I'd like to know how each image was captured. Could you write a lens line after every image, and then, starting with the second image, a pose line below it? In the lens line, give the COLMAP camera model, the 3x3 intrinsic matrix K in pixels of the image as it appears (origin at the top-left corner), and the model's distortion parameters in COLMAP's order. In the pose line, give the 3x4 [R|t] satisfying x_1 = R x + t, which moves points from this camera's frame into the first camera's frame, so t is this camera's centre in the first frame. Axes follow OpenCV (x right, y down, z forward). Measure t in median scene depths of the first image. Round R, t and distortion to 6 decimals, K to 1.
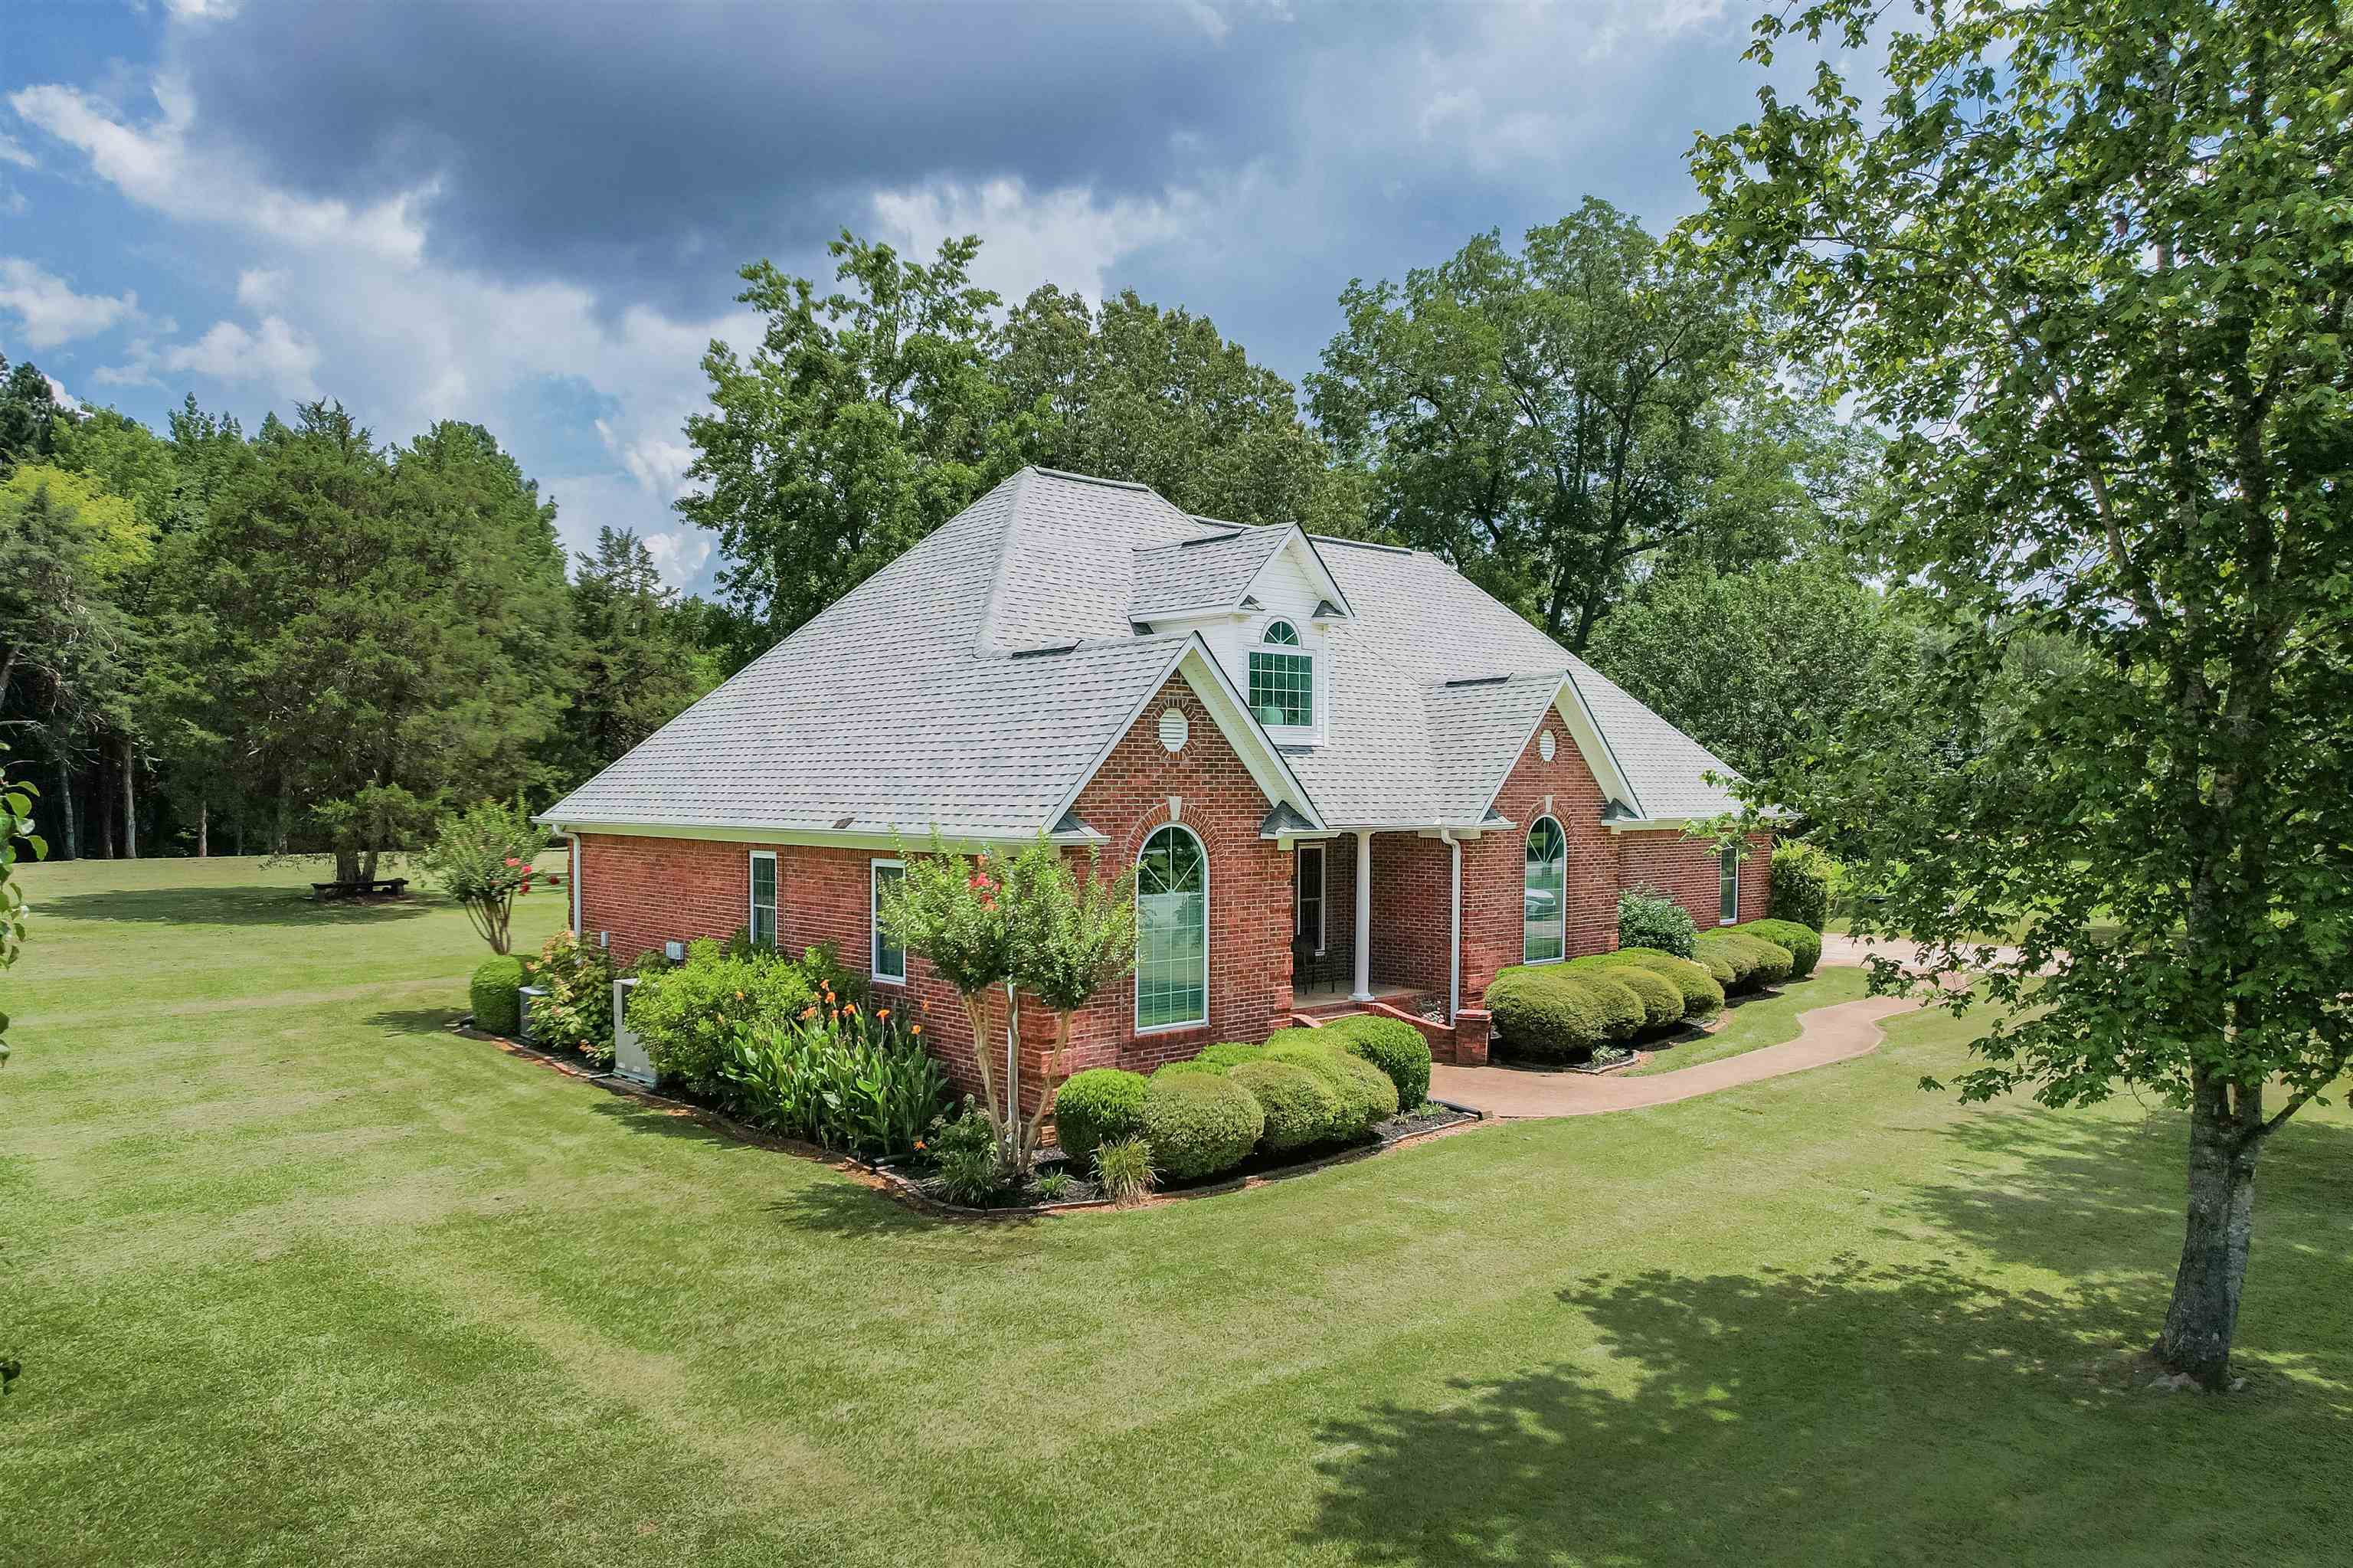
lens RADIAL K [[1672.6, 0, 1175.4], [0, 1672.6, 838.2], [0, 0, 1]] dist [-0.003368, -0.000545]
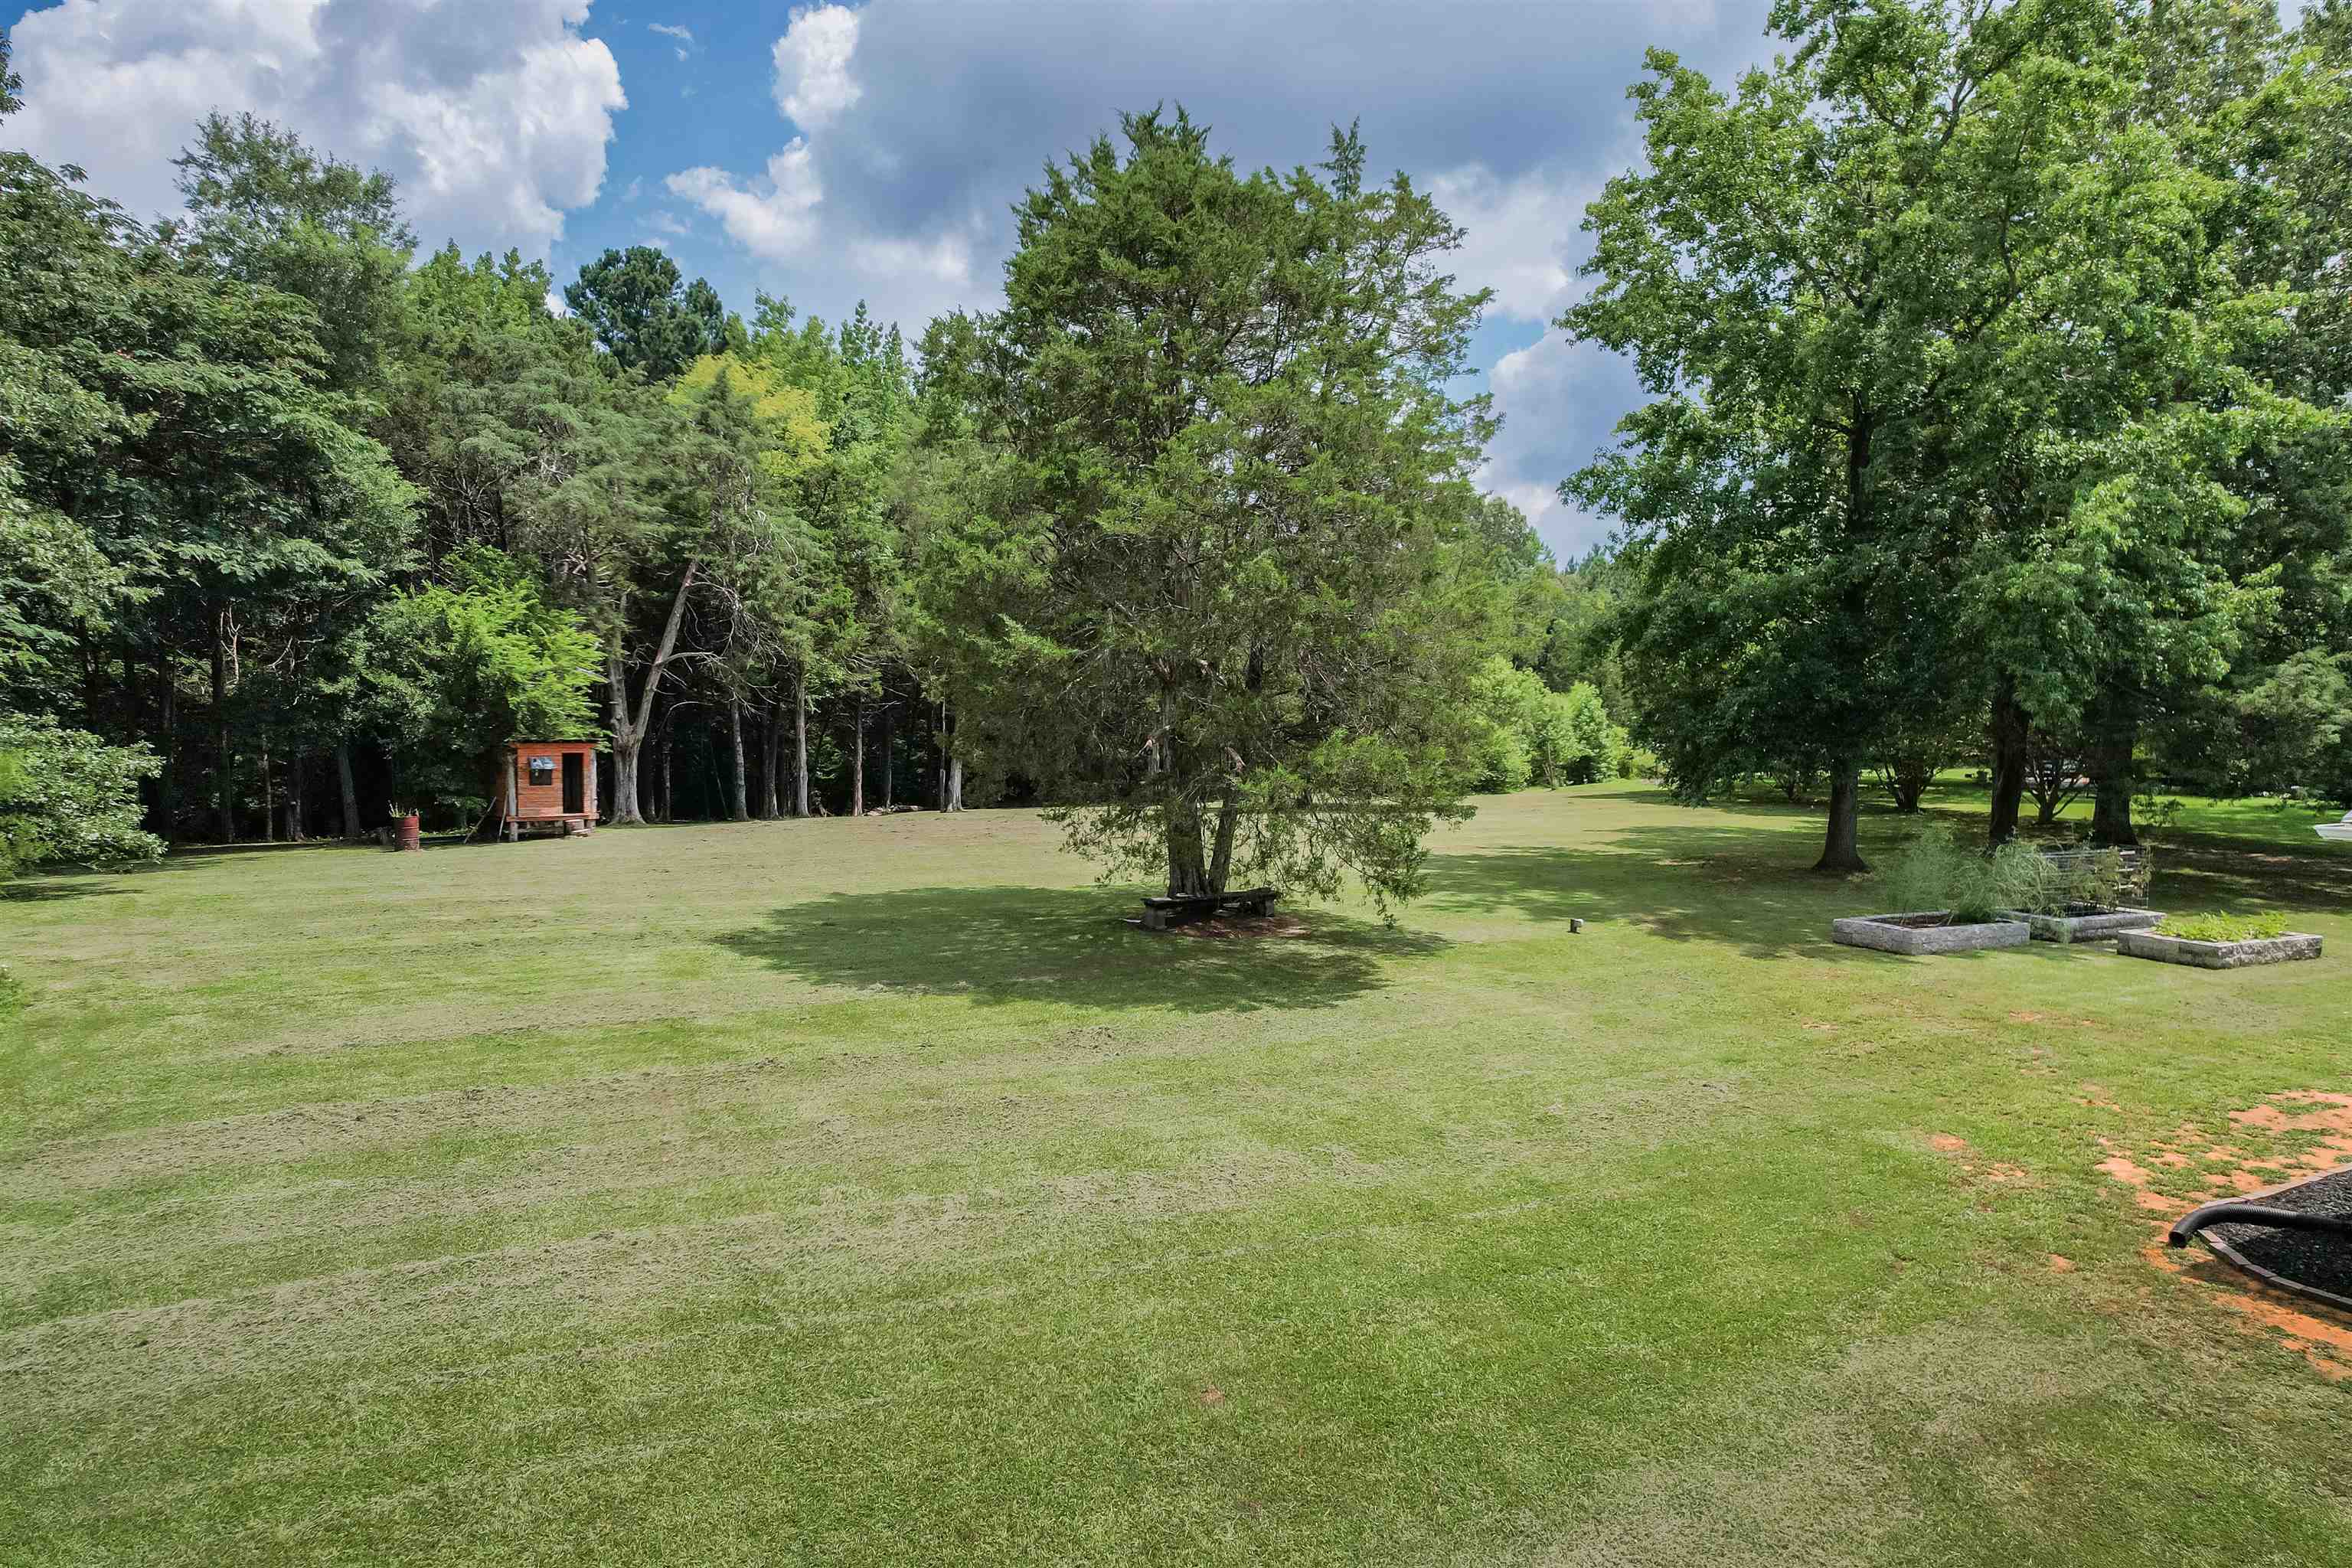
lens RADIAL K [[1547.7, 0, 1176.0], [0, 1547.7, 784.0], [0, 0, 1]] dist [-0.112381, 0.127775]
pose [[0.960414, 0.015286, -0.278156, -0.251480], [-0.013907, 0.999879, 0.006931, -0.013272], [0.278228, -0.002789, 0.960511, 0.338011]]
